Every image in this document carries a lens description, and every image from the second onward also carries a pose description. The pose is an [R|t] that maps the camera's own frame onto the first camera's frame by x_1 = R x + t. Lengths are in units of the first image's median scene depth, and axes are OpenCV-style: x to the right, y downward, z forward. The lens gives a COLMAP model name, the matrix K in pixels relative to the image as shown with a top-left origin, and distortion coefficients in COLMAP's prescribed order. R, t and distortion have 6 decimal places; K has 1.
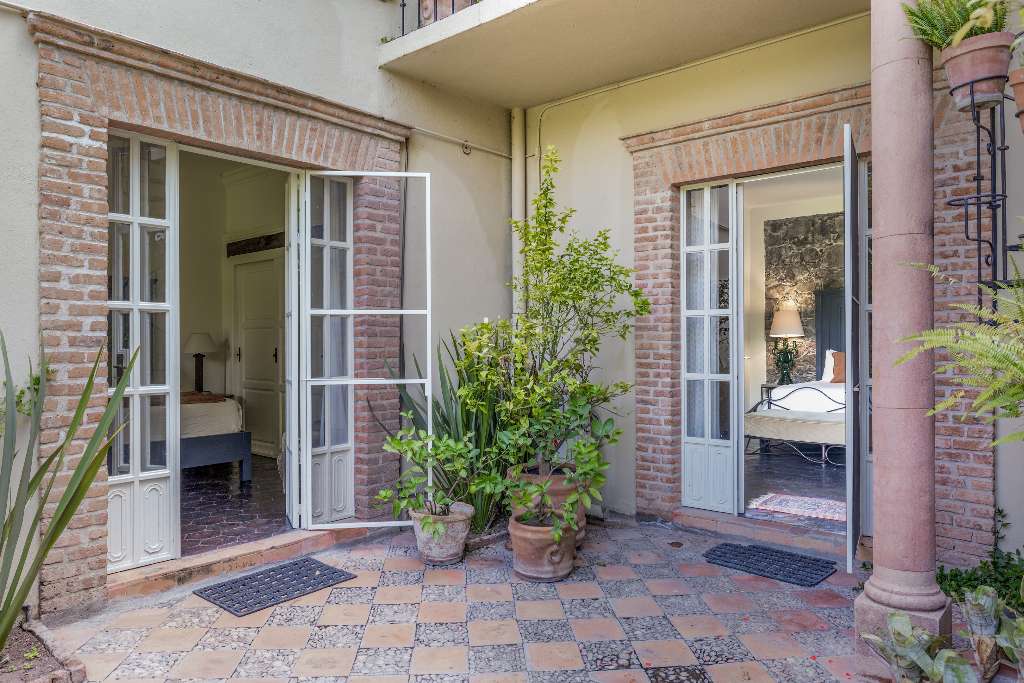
lens RADIAL K [[682.2, 0, 509.1], [0, 682.2, 341.9], [0, 0, 1]] dist [0.002615, 0.000542]
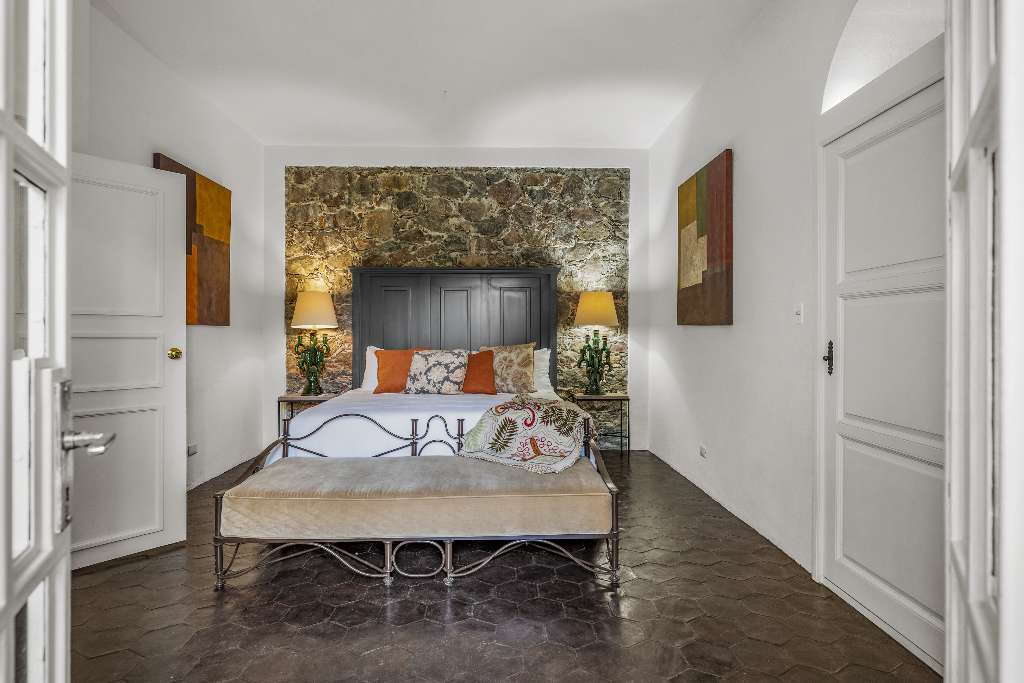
lens RADIAL K [[549.7, 0, 508.9], [0, 549.7, 338.8], [0, 0, 1]] dist [-0.002665, 0.000088]
pose [[0.745771, 0.002406, 0.666198, 0.171722], [-0.005802, 0.999979, 0.002883, 0.000606], [-0.666177, -0.006015, 0.745769, 0.427391]]
